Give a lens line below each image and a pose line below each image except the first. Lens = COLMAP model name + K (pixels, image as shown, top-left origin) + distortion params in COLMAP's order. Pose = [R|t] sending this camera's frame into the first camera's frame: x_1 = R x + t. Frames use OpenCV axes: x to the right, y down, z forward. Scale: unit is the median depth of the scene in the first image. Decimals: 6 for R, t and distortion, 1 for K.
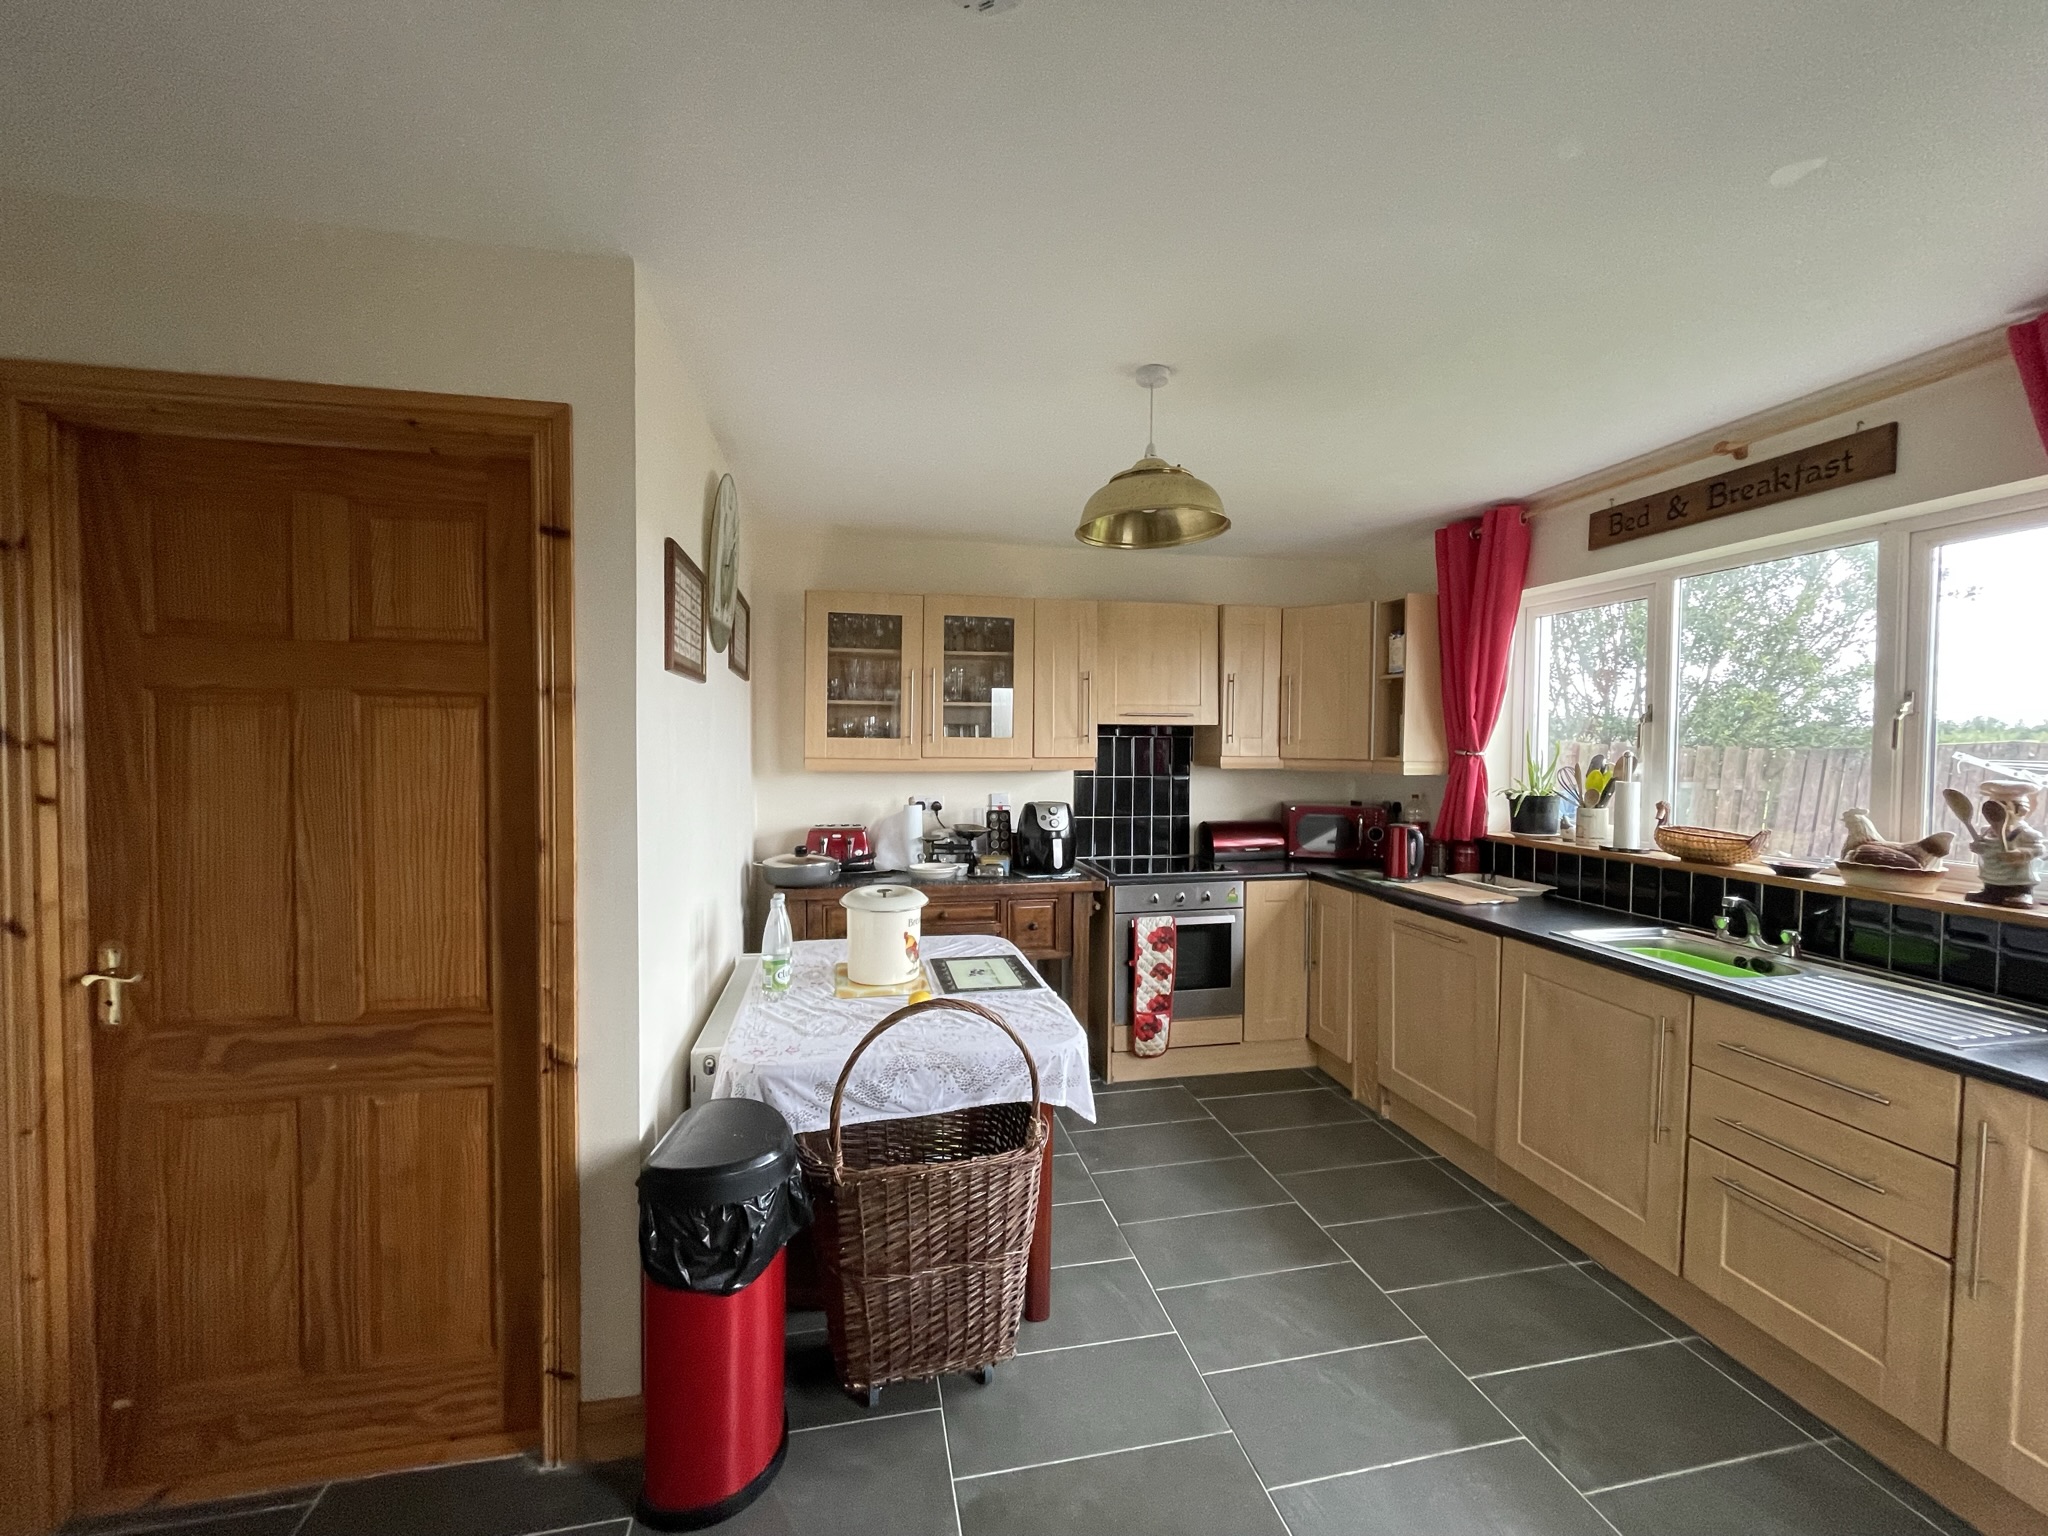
lens RADIAL K [[817.1, 0, 1025.4], [0, 817.1, 765.7], [0, 0, 1]] dist [-0.002931, -0.000316]
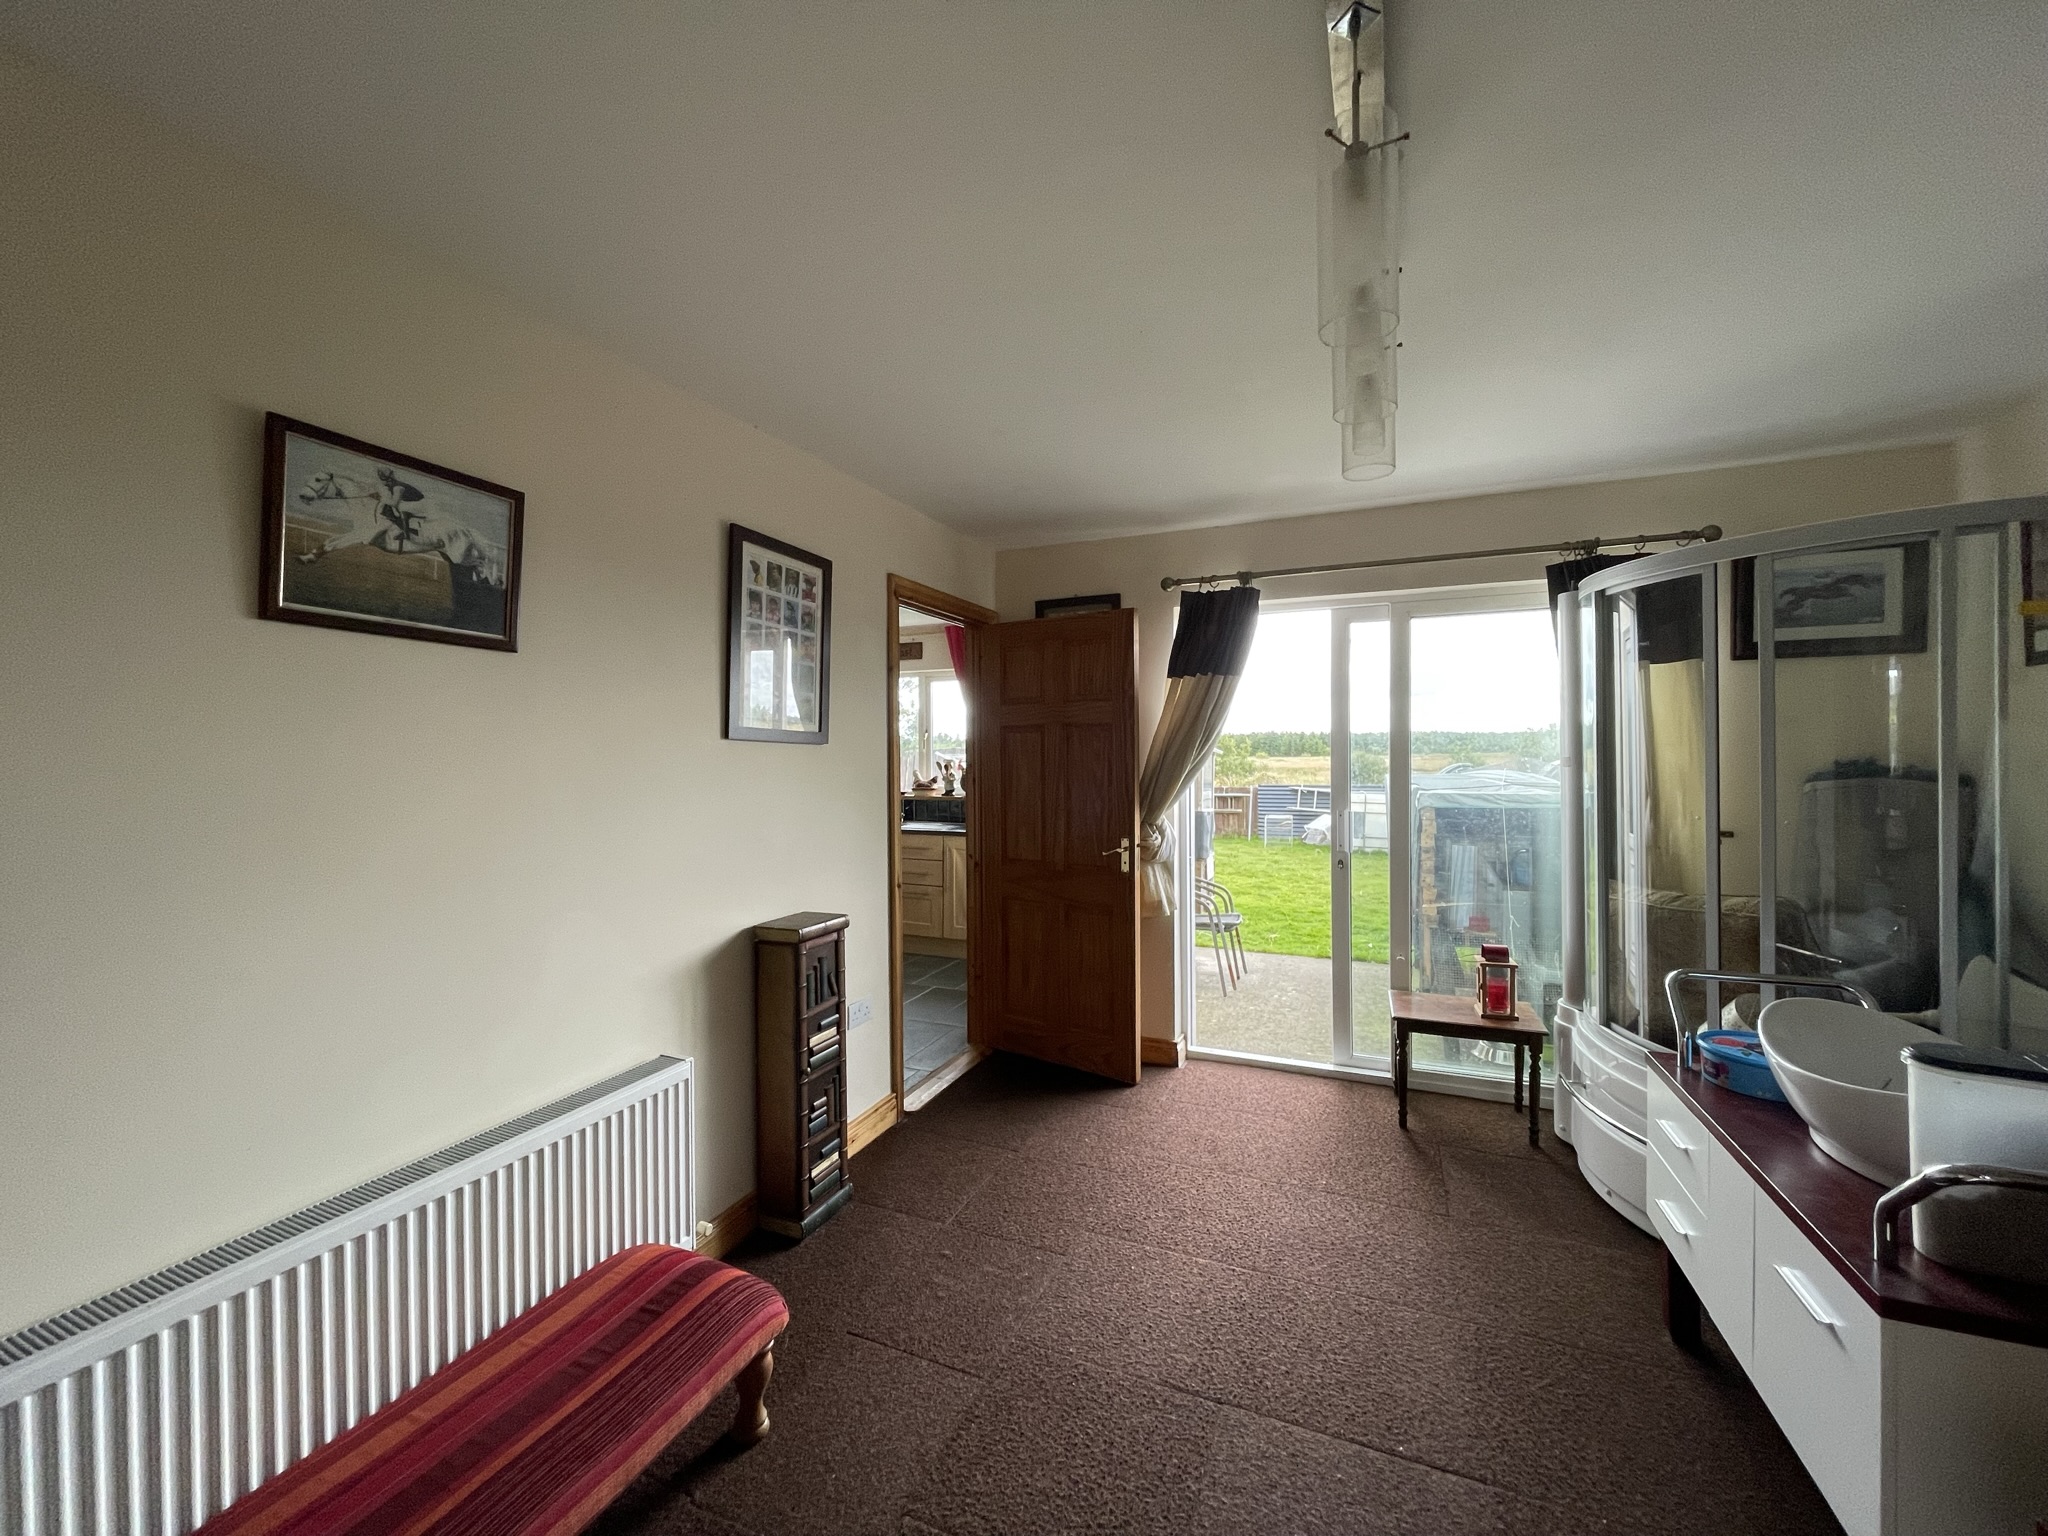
lens RADIAL K [[817.1, 0, 1024.0], [0, 817.1, 762.0], [0, 0, 1]] dist [-0.002931, -0.000316]
pose [[0.573731, -0.012159, 0.818954, -1.253877], [0.030254, 0.999522, -0.006355, 0.059357], [-0.818485, 0.028422, 0.573824, -1.083880]]
